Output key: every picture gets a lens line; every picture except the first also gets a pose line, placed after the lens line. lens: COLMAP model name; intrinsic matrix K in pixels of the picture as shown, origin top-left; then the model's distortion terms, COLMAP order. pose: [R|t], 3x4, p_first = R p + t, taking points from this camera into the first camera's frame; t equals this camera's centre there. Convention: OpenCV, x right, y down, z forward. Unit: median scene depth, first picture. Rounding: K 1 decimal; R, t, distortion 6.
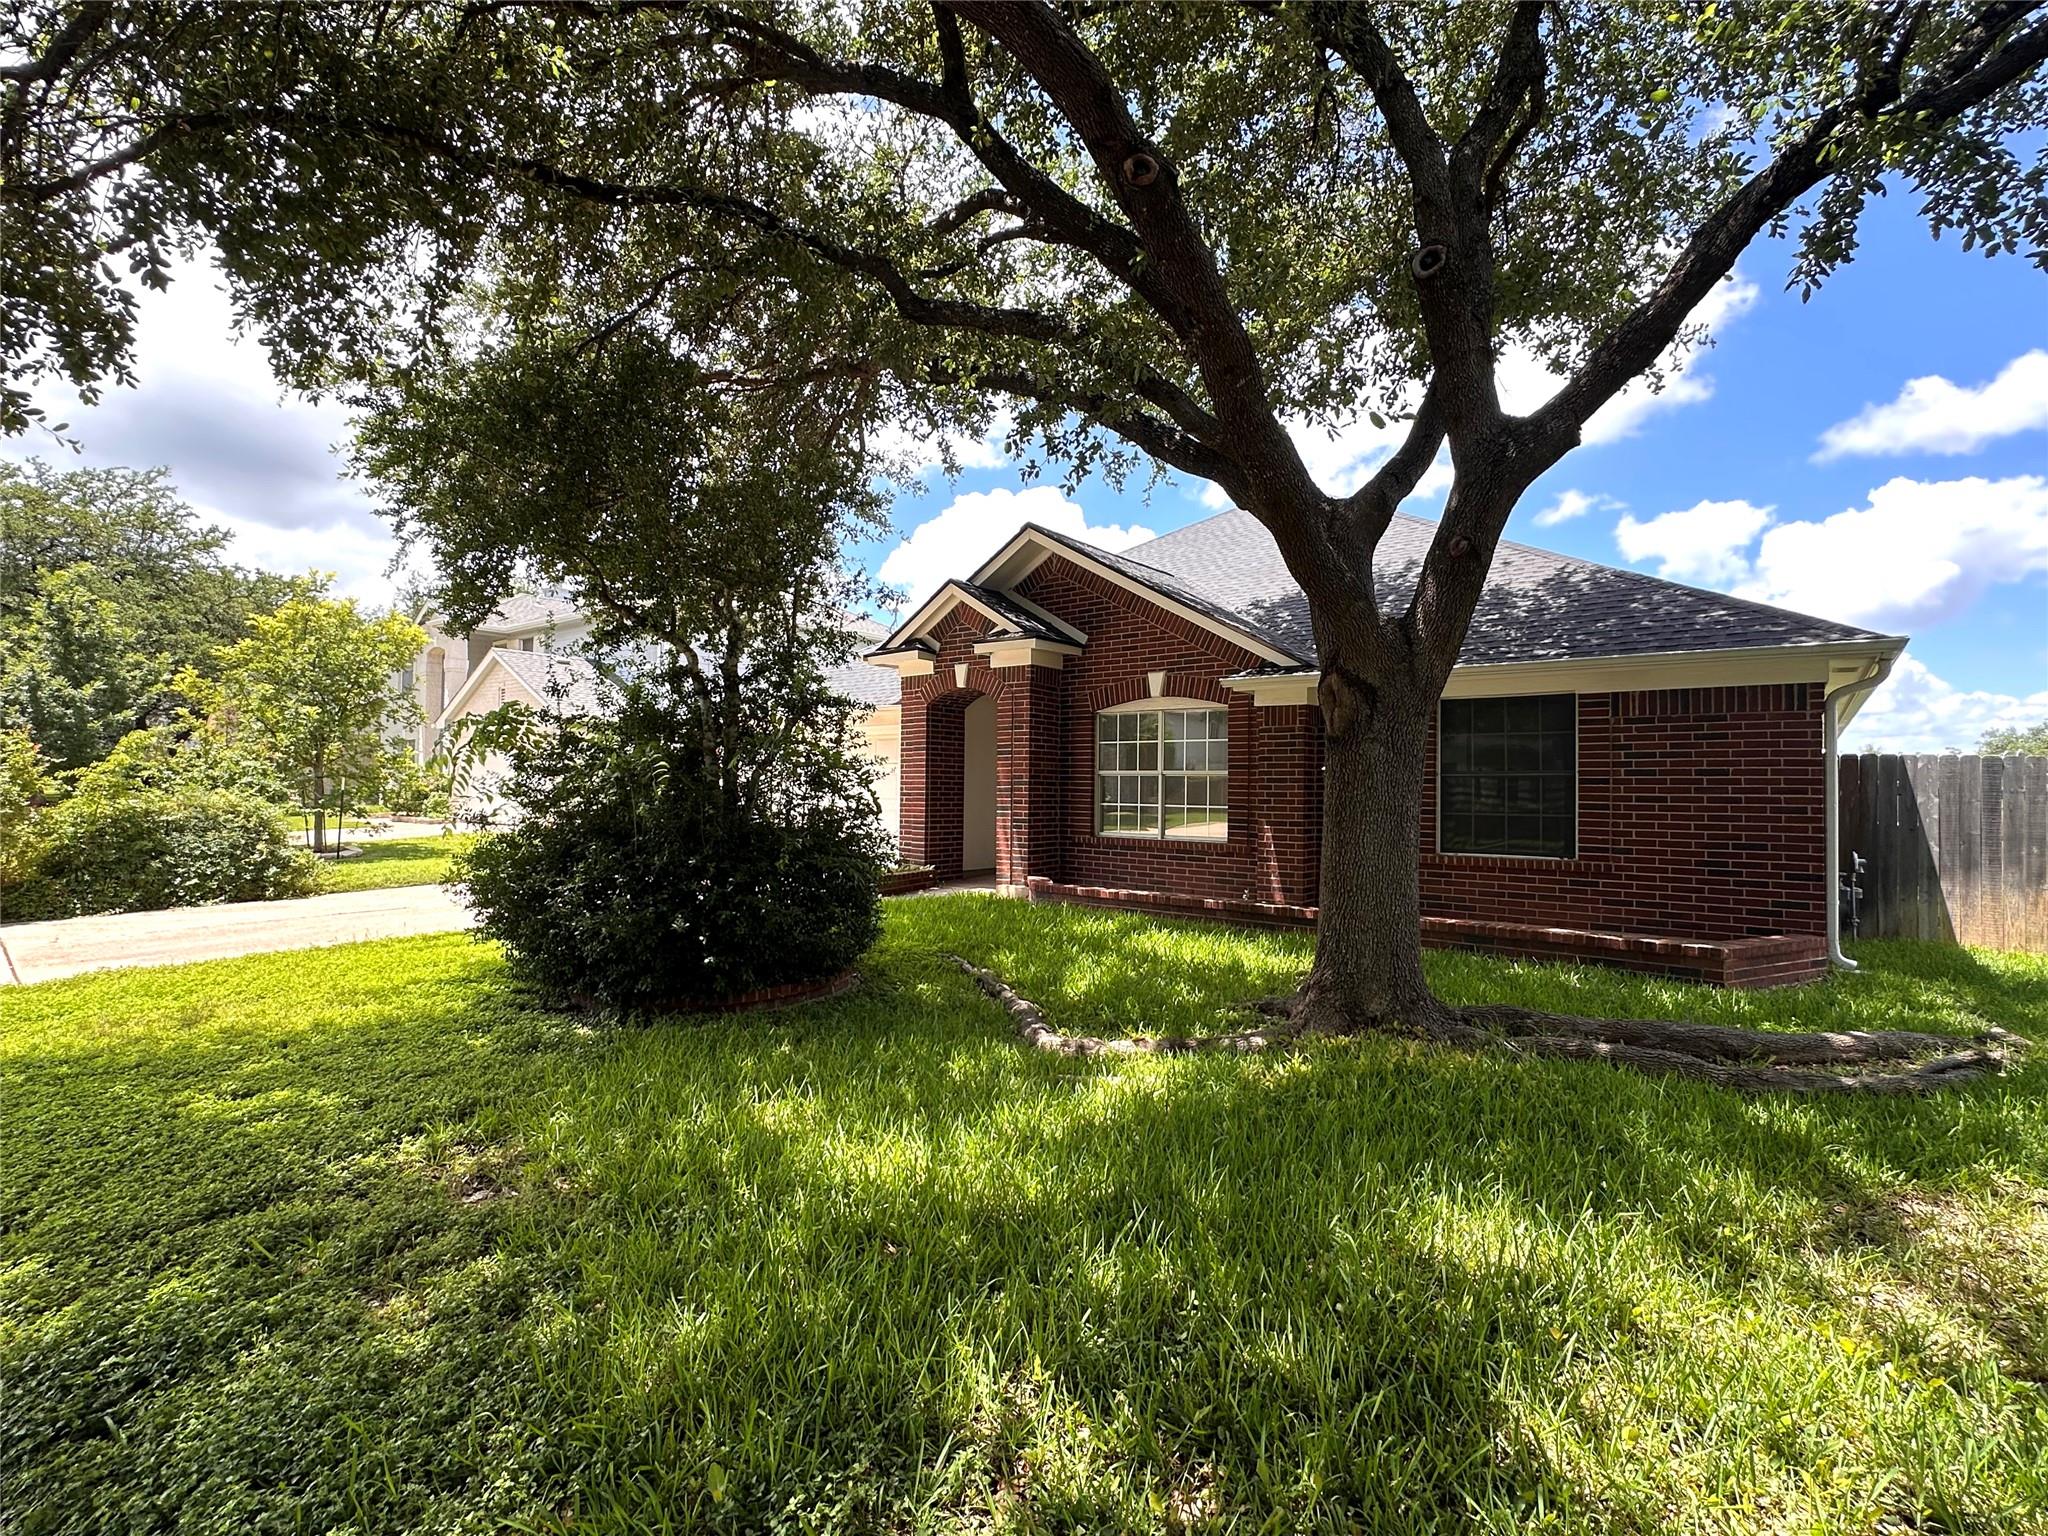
lens RADIAL K [[960.1, 0, 1030.0], [0, 960.1, 762.3], [0, 0, 1]] dist [-0.000822, 0.000424]
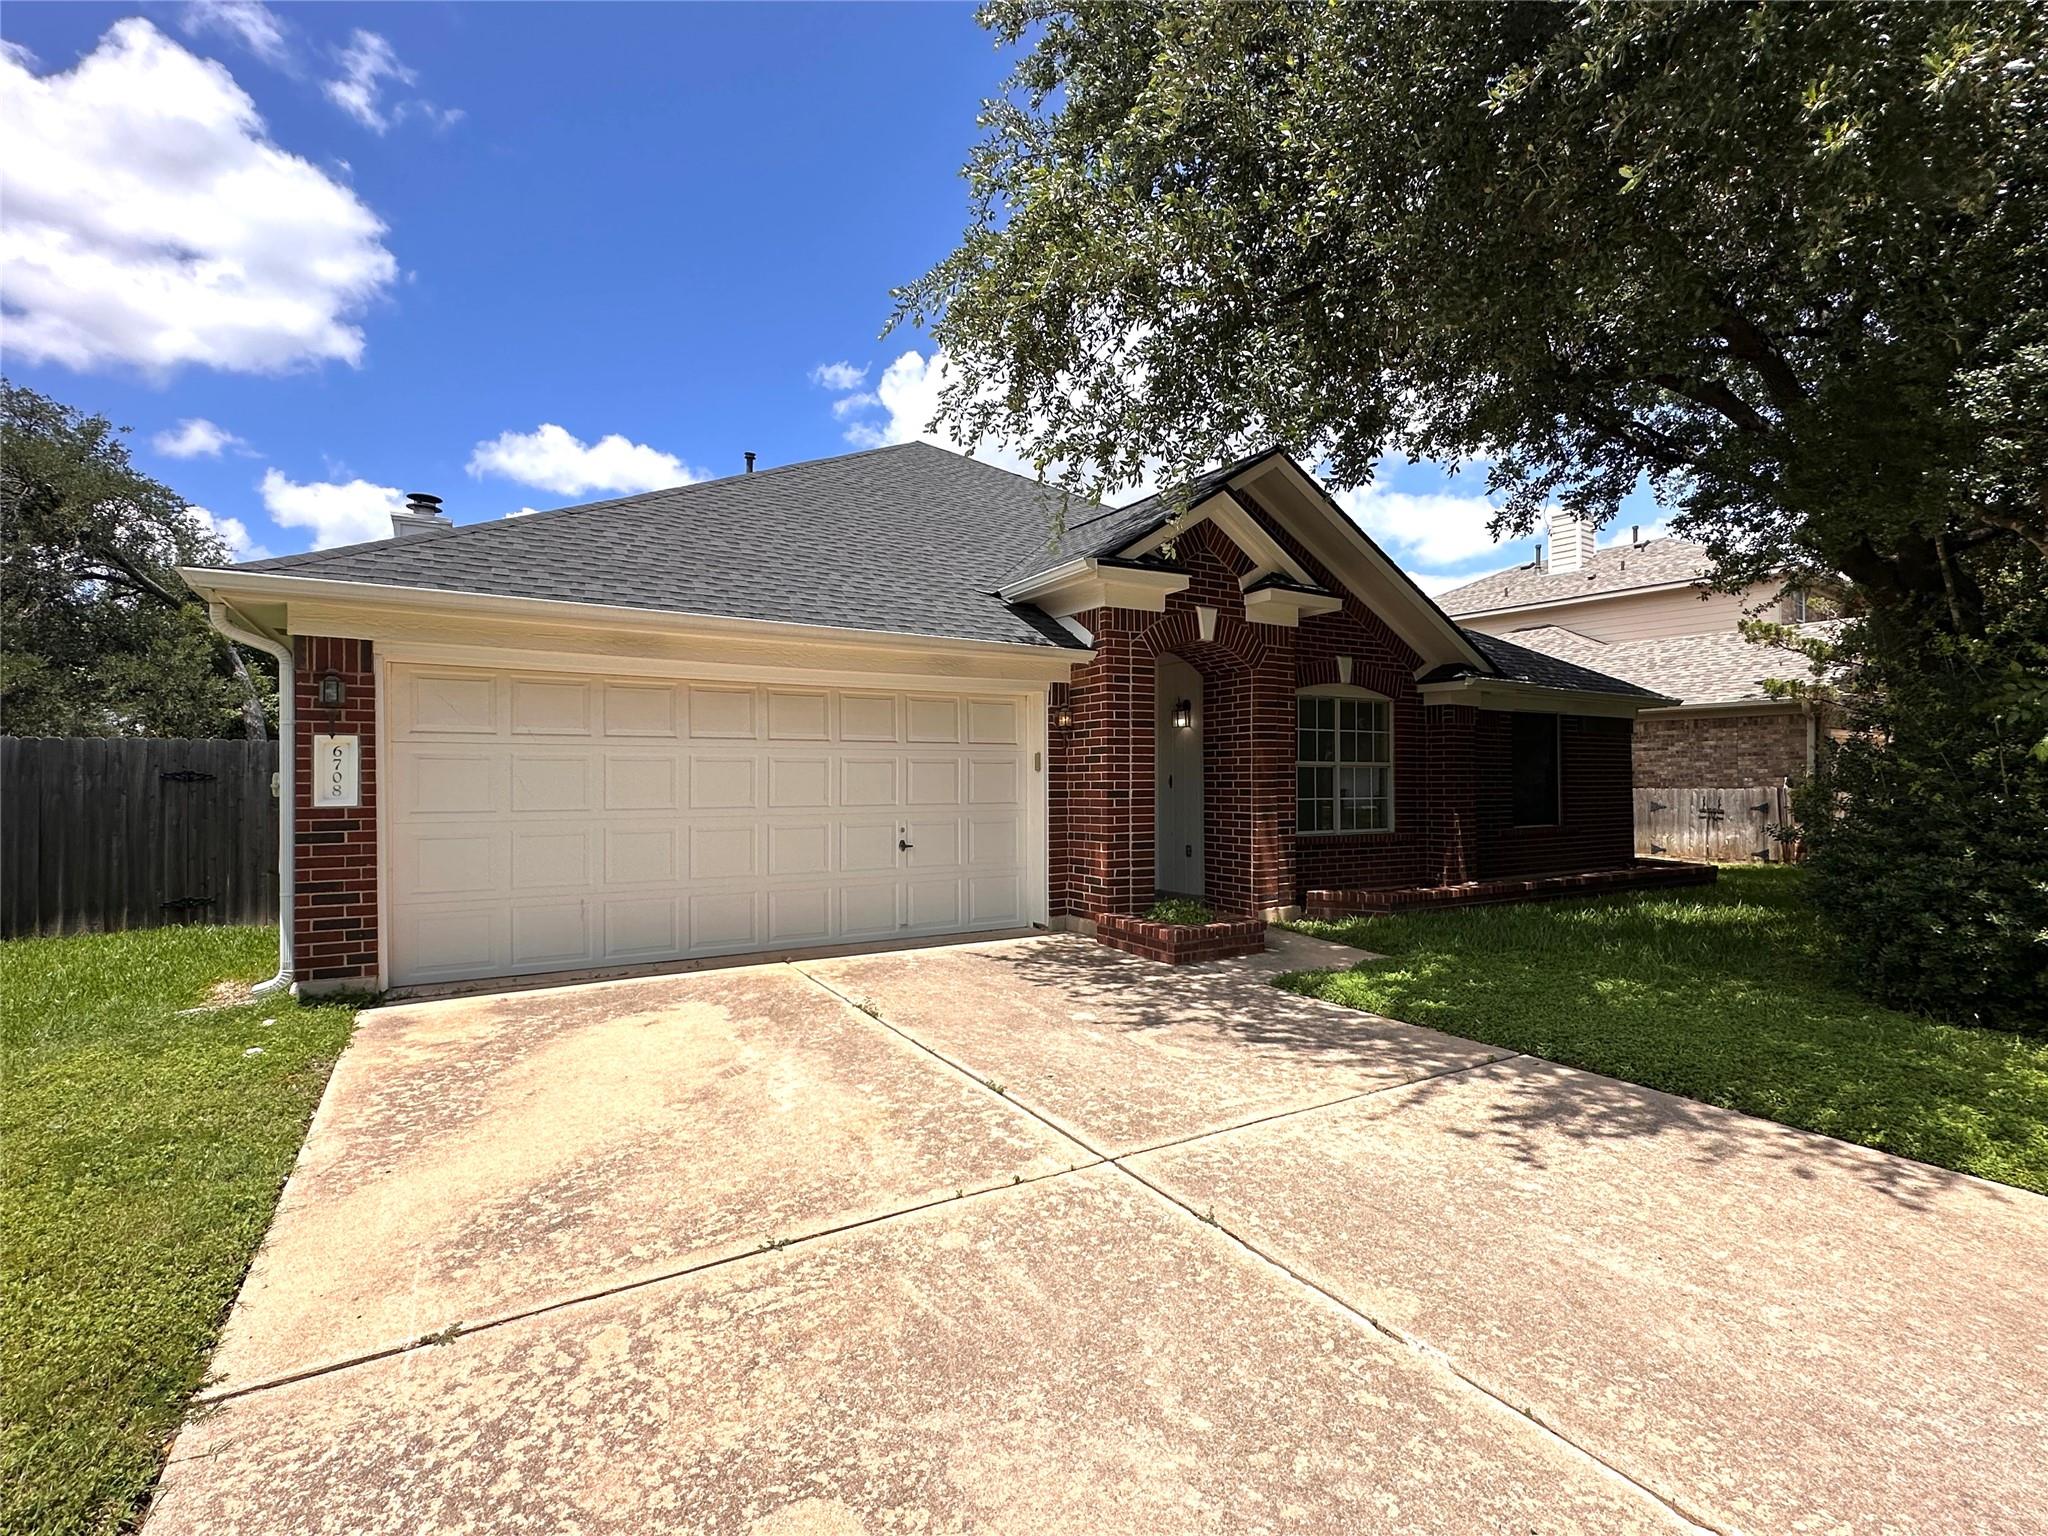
lens RADIAL K [[960.1, 0, 1027.5], [0, 960.1, 773.1], [0, 0, 1]] dist [-0.000822, 0.000424]
pose [[0.351658, -0.008690, 0.936088, -0.847024], [-0.025857, 0.999485, 0.018993, 0.010246], [-0.935771, -0.030884, 0.351252, 0.943257]]
